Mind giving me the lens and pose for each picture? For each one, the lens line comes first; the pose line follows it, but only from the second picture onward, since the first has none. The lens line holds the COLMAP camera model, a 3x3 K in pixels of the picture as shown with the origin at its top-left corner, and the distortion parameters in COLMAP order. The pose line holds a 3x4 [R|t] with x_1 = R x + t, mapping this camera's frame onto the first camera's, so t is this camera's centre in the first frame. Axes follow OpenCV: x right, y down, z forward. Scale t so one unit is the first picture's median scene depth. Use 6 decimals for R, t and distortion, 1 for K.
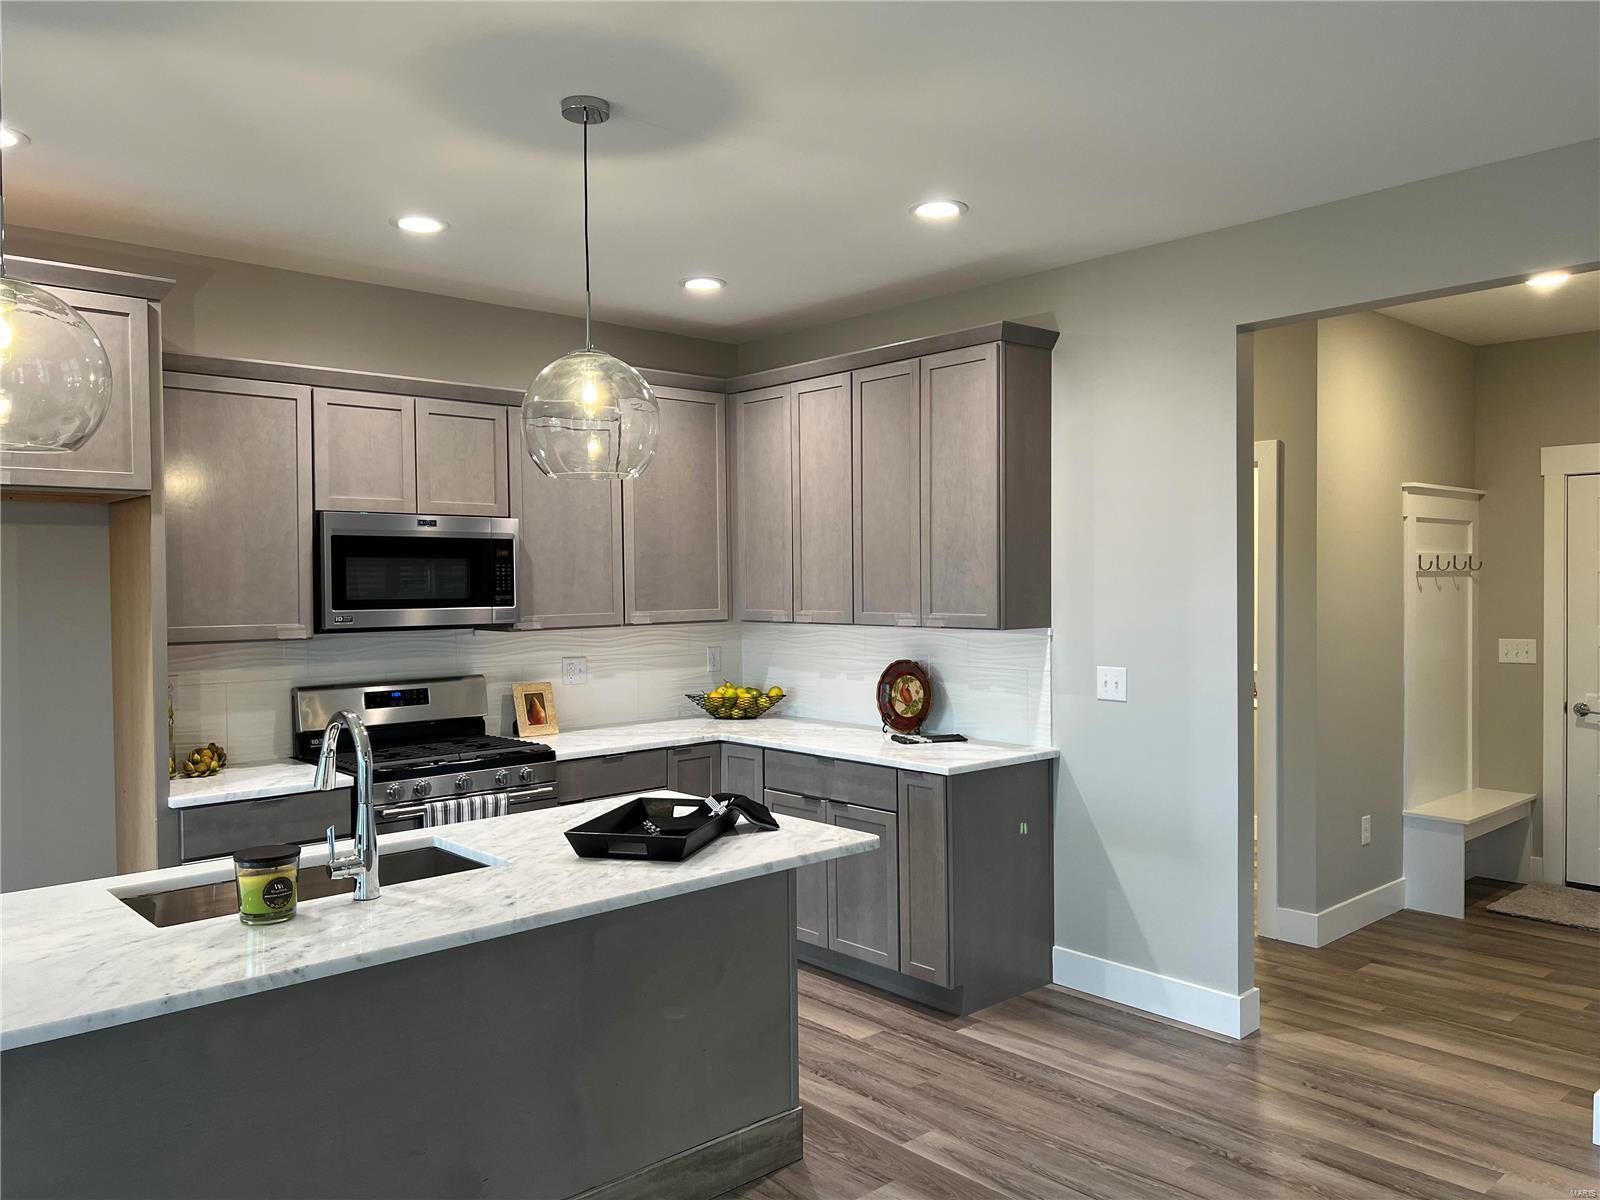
lens RADIAL K [[1196.4, 0, 806.7], [0, 1196.4, 601.4], [0, 0, 1]] dist [0.080926, -0.096627]
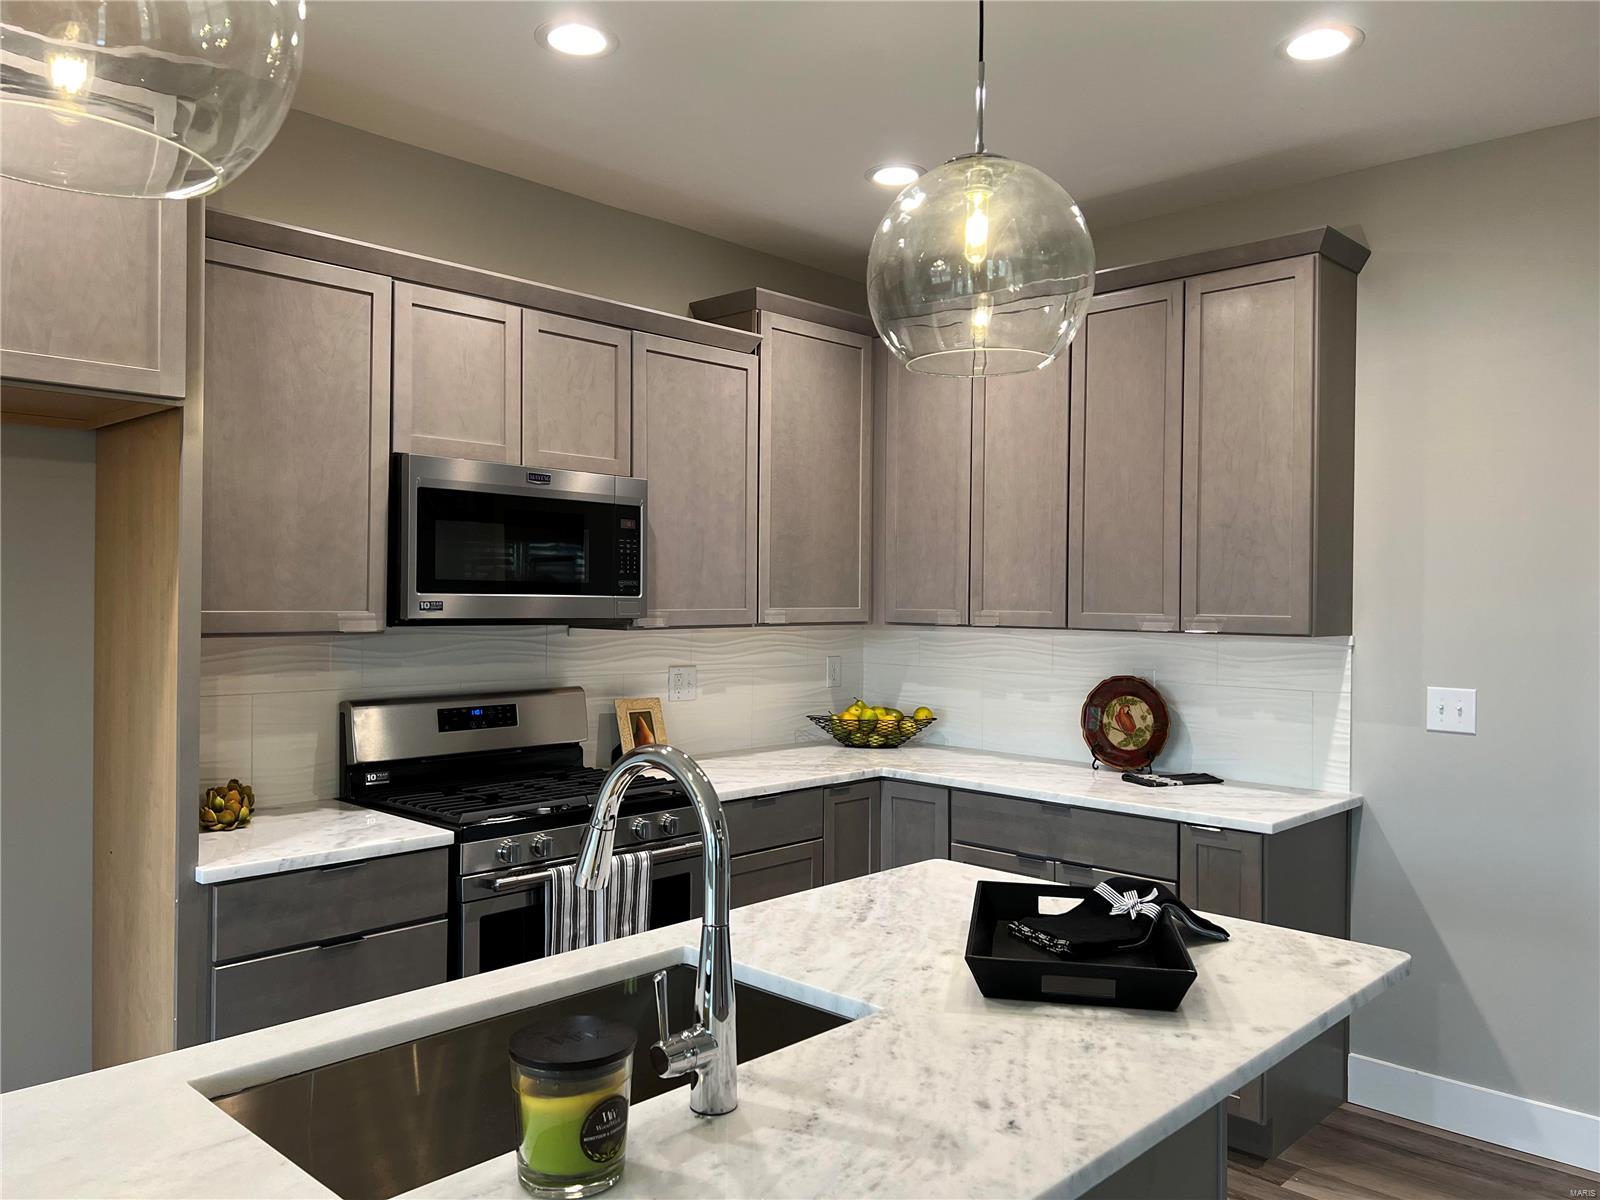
lens RADIAL K [[1196.4, 0, 806.7], [0, 1196.4, 601.4], [0, 0, 1]] dist [0.080926, -0.096627]
pose [[0.997046, 0.018342, 0.074590, -0.196112], [-0.017199, 0.999725, -0.015929, 0.017727], [-0.074862, 0.014599, 0.997087, 0.251136]]
